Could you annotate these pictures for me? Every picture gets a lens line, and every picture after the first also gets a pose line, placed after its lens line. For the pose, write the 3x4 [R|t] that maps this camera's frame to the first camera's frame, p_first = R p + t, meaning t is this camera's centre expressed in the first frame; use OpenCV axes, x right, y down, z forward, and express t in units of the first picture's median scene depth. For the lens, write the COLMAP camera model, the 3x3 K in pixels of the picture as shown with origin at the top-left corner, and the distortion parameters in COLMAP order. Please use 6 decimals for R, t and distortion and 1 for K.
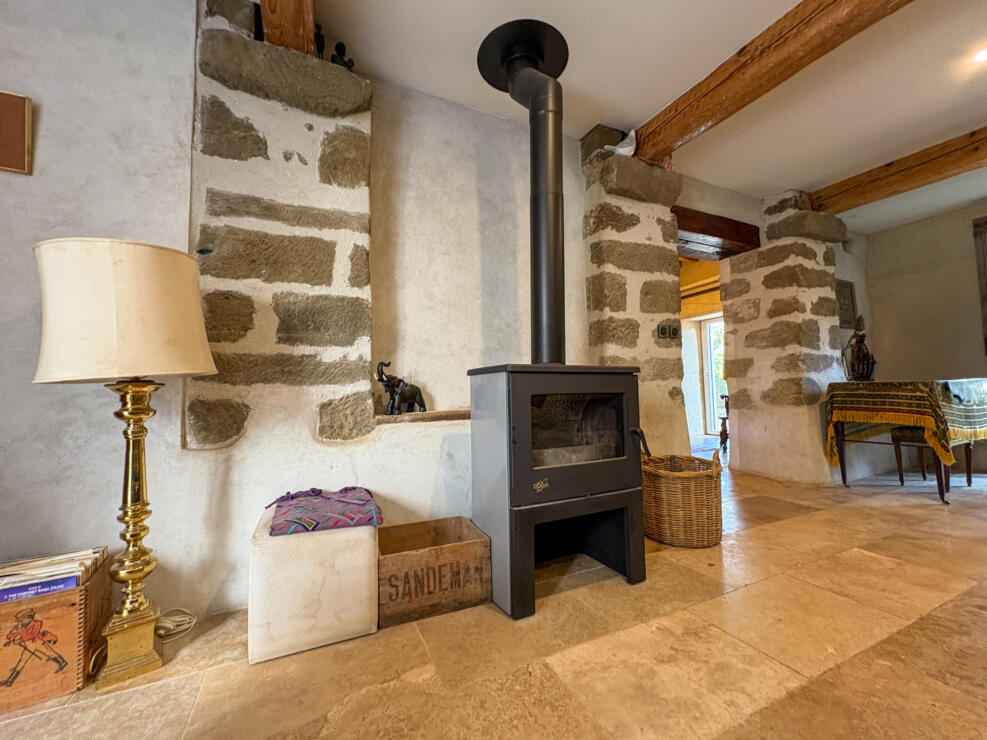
lens RADIAL K [[395.2, 0, 494.7], [0, 395.2, 371.6], [0, 0, 1]] dist [0.002448, 0.000320]
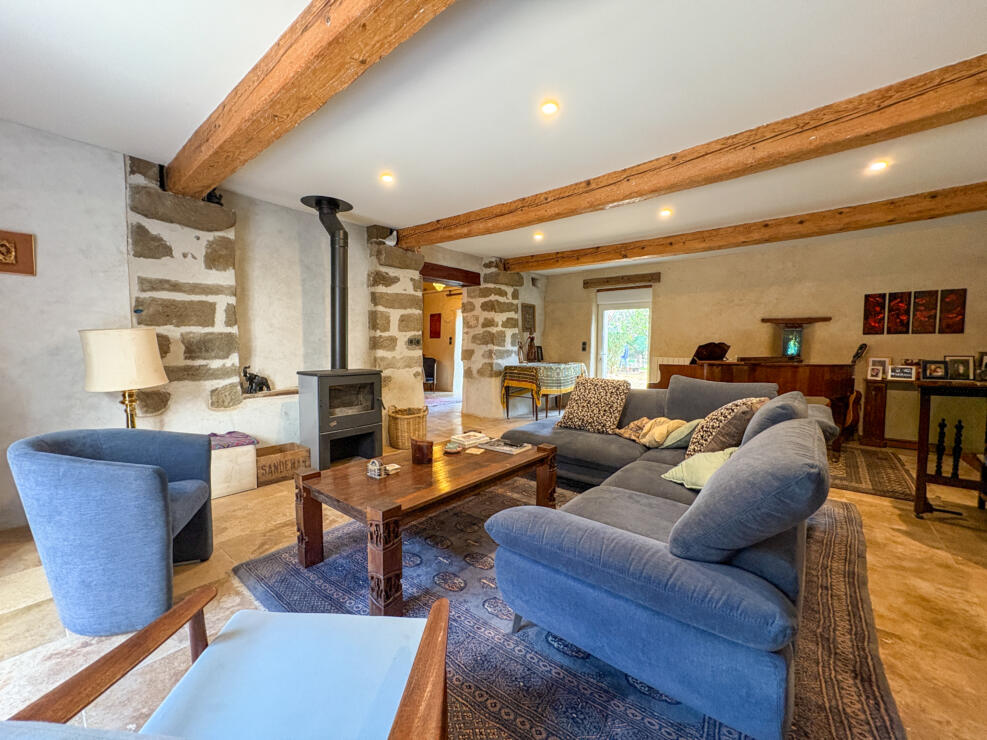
lens RADIAL K [[395.2, 0, 493.8], [0, 395.2, 369.3], [0, 0, 1]] dist [0.002448, 0.000320]
pose [[0.905722, -0.002599, 0.423864, -0.012687], [-0.046205, 0.993417, 0.104823, -0.258150], [-0.421346, -0.114525, 0.899640, -1.174272]]
